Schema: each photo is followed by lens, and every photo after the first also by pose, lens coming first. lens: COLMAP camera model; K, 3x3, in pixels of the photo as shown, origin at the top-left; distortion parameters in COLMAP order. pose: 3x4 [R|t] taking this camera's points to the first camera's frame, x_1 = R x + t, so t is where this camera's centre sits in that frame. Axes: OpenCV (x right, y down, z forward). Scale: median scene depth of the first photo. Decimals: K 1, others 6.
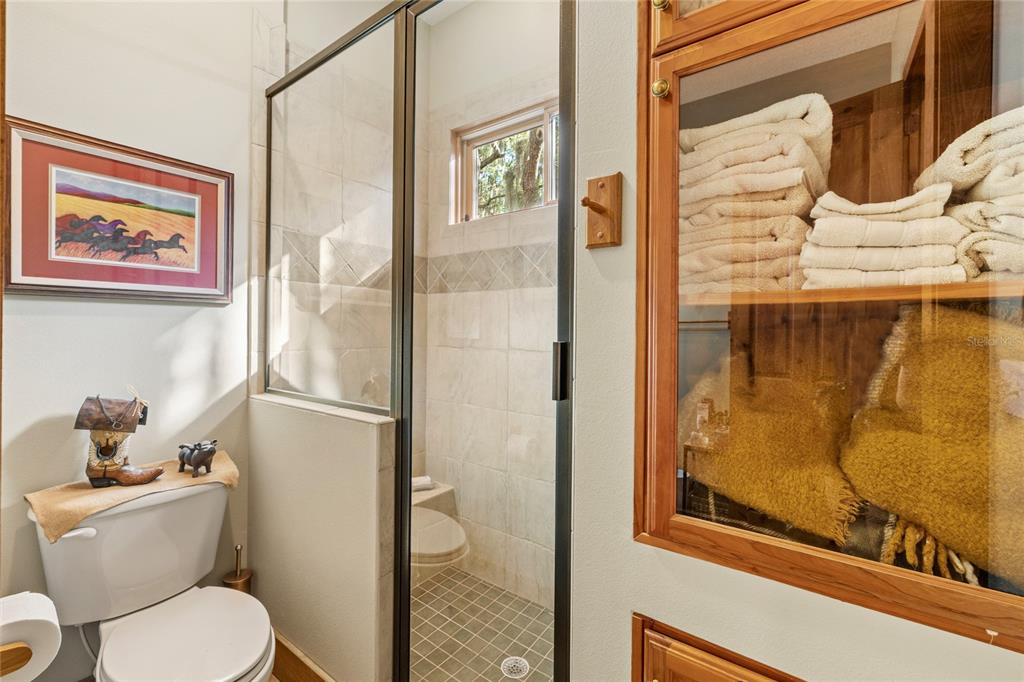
lens RADIAL K [[439.8, 0, 513.4], [0, 439.8, 337.8], [0, 0, 1]] dist [-0.001148, 0.000265]
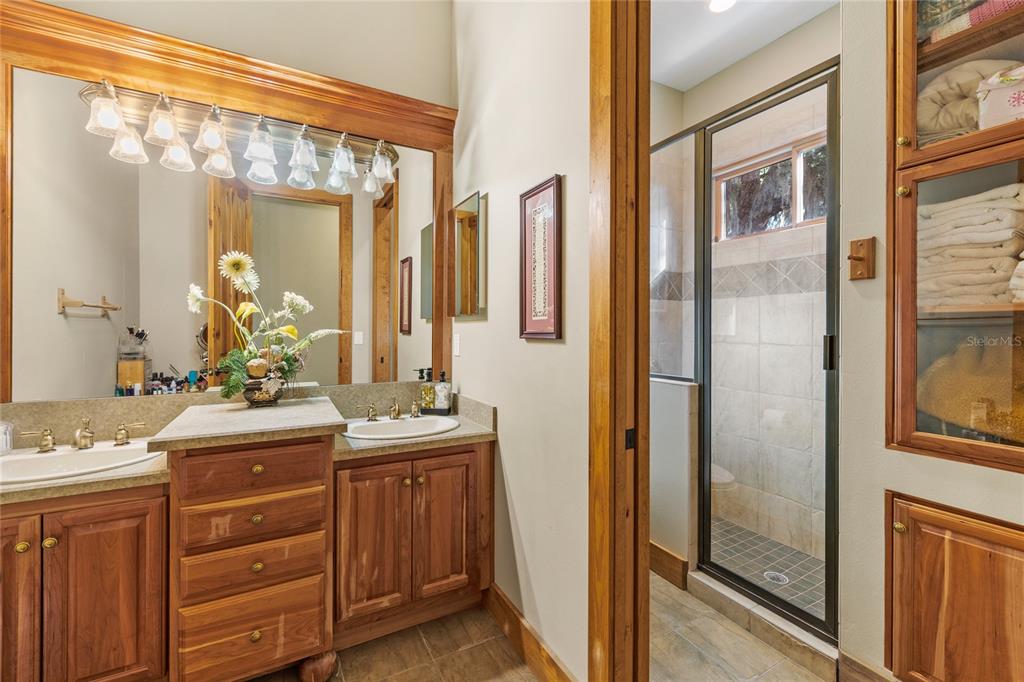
lens RADIAL K [[439.0, 0, 508.5], [0, 439.0, 334.3], [0, 0, 1]] dist [0.003980, -0.000889]
pose [[0.901751, -0.003629, -0.432240, -0.307360], [0.000836, 0.999978, -0.006652, 0.019548], [0.432255, 0.005637, 0.901734, -1.180876]]
